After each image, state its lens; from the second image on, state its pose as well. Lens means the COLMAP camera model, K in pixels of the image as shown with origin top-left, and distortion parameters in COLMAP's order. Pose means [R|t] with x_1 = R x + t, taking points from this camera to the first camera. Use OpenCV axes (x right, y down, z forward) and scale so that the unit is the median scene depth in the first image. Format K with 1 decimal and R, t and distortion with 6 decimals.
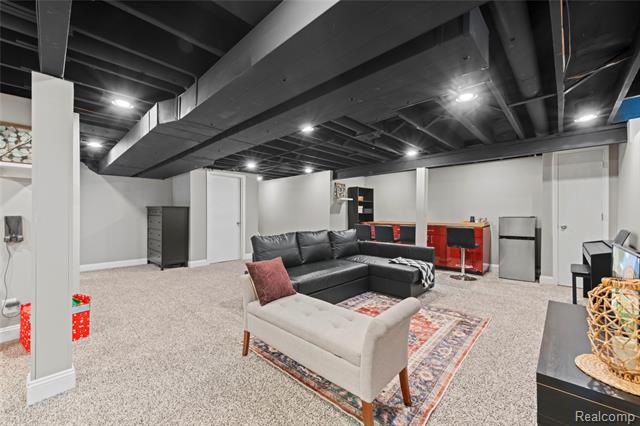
lens RADIAL K [[254.0, 0, 319.2], [0, 254.0, 213.8], [0, 0, 1]] dist [0.011687, -0.000155]
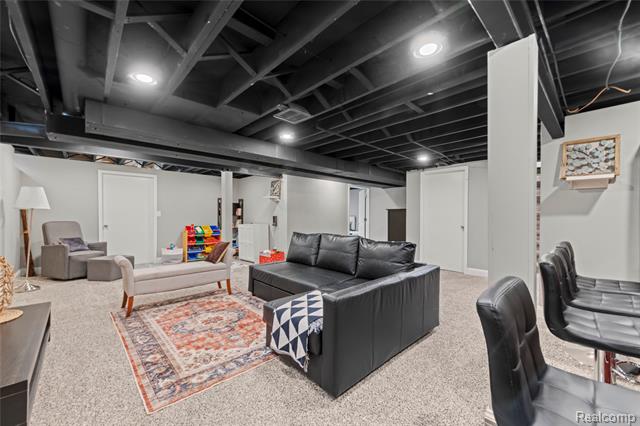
lens RADIAL K [[254.0, 0, 319.5], [0, 254.0, 213.8], [0, 0, 1]] dist [0.011687, -0.000155]
pose [[-0.050207, -0.004031, -0.998731, 1.304070], [-0.002369, 0.999990, -0.003917, -0.002152], [0.998736, 0.002169, -0.050216, 1.516386]]
